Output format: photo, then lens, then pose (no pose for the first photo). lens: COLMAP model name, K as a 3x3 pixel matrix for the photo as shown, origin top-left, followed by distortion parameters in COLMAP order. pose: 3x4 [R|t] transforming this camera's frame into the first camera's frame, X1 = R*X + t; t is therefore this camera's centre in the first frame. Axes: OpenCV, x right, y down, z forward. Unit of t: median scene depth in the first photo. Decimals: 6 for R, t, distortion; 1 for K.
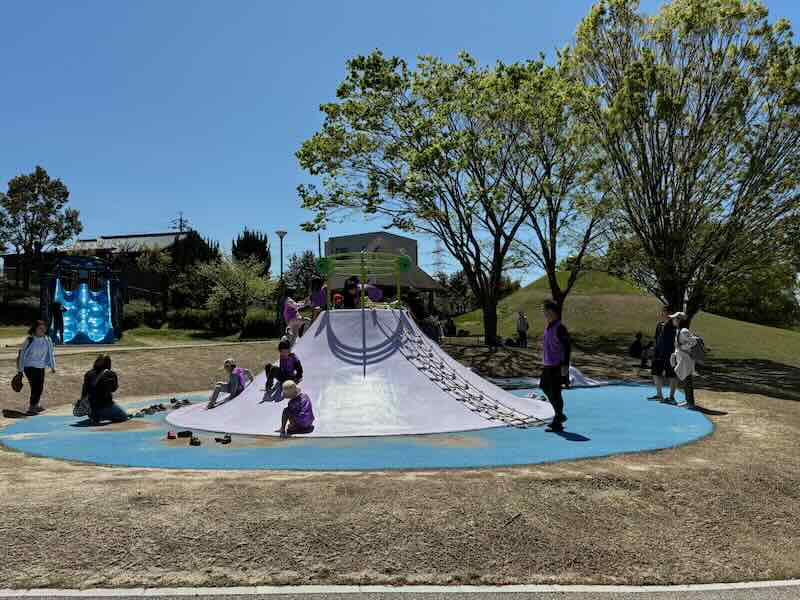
lens RADIAL K [[594.3, 0, 400.0], [0, 594.3, 300.0], [0, 0, 1]] dist [0.007980, -0.003434]
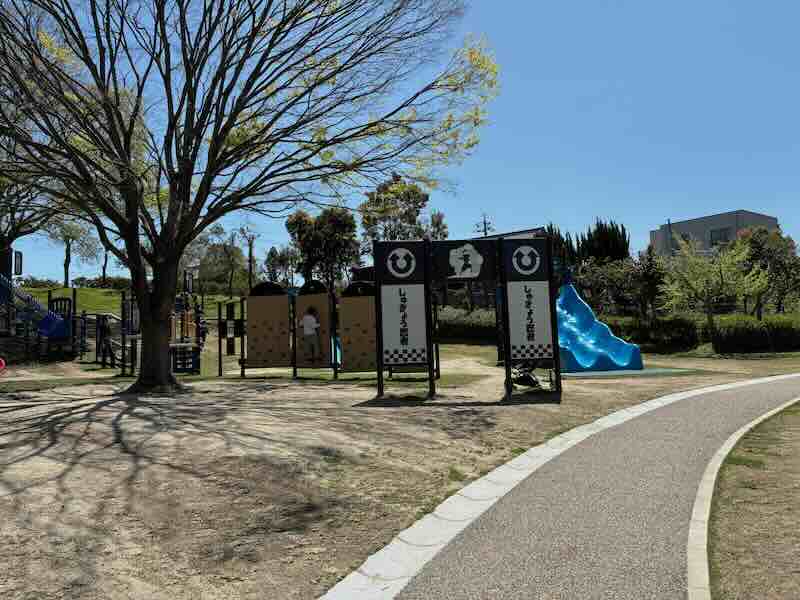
lens RADIAL K [[594.3, 0, 400.0], [0, 594.3, 300.0], [0, 0, 1]] dist [0.007980, -0.003434]
pose [[0.935045, -0.045857, -0.351551, -0.325539], [0.043443, 0.998947, -0.014756, -0.007713], [0.351858, -0.001475, 0.936052, 0.144573]]
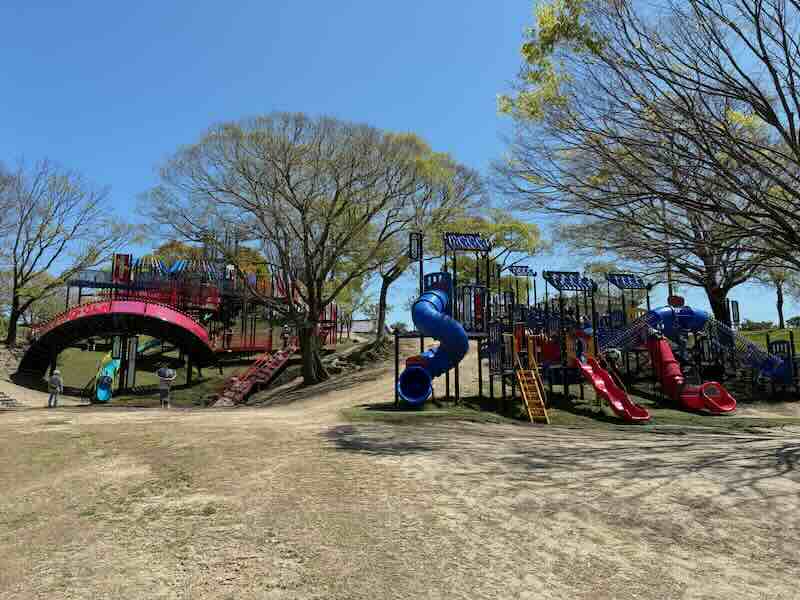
lens RADIAL K [[594.3, 0, 400.0], [0, 594.3, 300.0], [0, 0, 1]] dist [0.007980, -0.003434]
pose [[0.124912, -0.156336, -0.979773, -0.281765], [0.071610, 0.986353, -0.148257, -0.010890], [0.989580, -0.051642, 0.134403, 0.107313]]
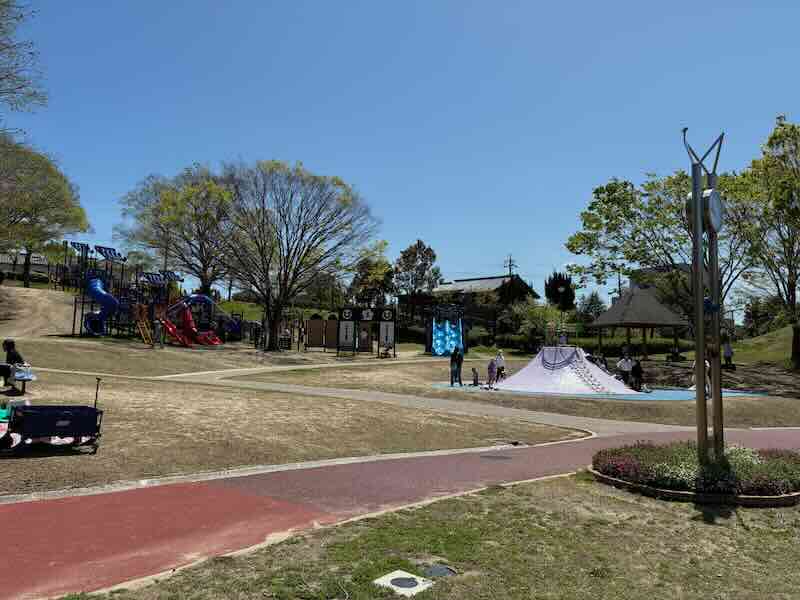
lens RADIAL K [[594.3, 0, 400.0], [0, 594.3, 300.0], [0, 0, 1]] dist [0.007980, -0.003434]
pose [[0.852276, -0.011230, -0.522971, 0.179199], [-0.002749, 0.999660, -0.025946, -0.030753], [0.523085, 0.023551, 0.851955, -0.383622]]
